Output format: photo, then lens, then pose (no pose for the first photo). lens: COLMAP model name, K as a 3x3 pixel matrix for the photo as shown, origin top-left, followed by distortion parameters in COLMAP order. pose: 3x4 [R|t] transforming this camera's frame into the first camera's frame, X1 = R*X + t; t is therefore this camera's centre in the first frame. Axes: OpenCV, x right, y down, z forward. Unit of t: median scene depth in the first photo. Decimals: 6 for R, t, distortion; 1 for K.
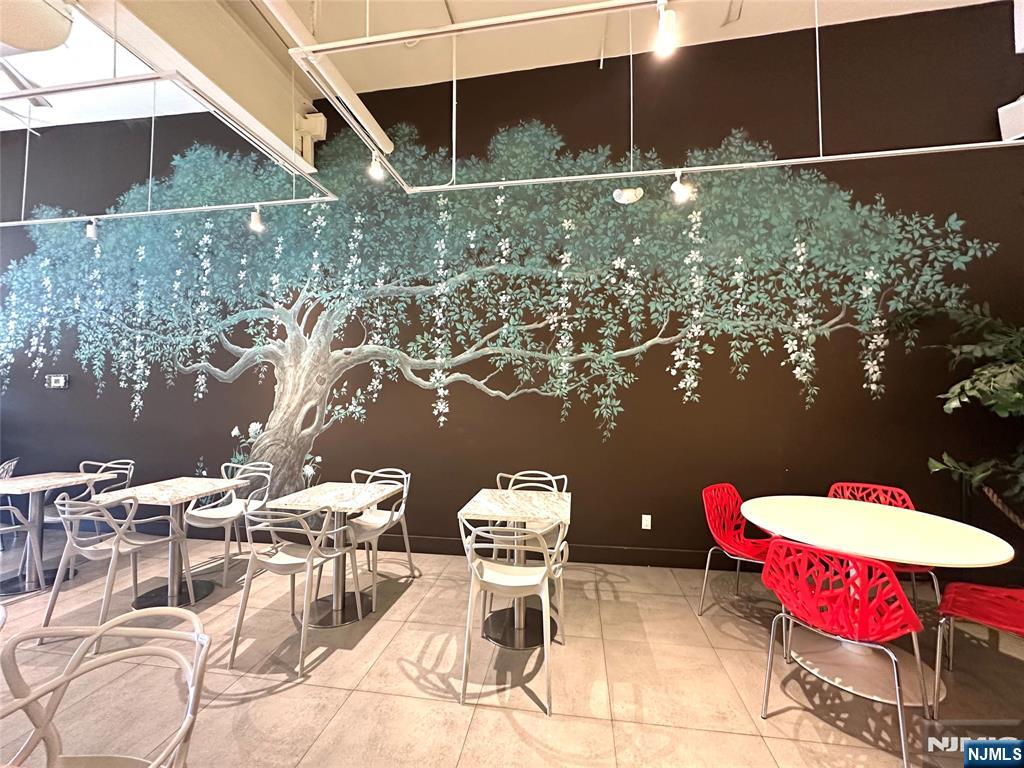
lens RADIAL K [[410.9, 0, 512.0], [0, 410.9, 384.0], [0, 0, 1]] dist [-0.001447, 0.000141]
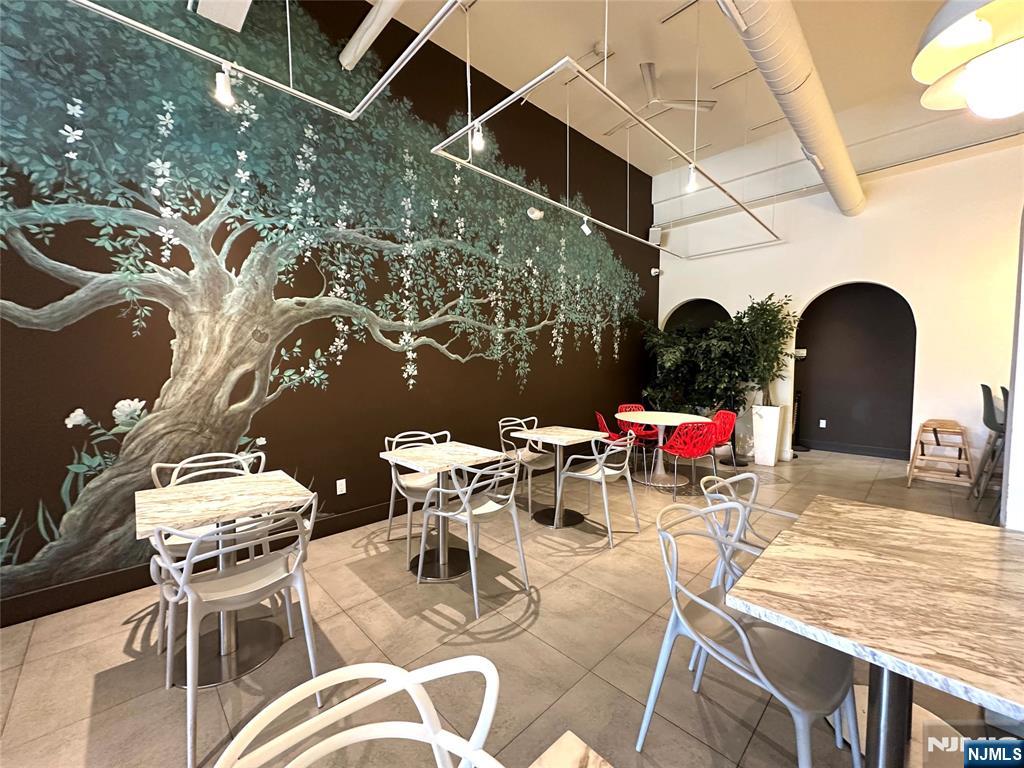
lens RADIAL K [[410.9, 0, 512.0], [0, 410.9, 384.0], [0, 0, 1]] dist [-0.001447, 0.000141]
pose [[0.597740, -0.039269, 0.800728, -0.806863], [-0.026805, 0.997262, 0.068917, 0.014087], [-0.801242, -0.062658, 0.595051, 0.192105]]
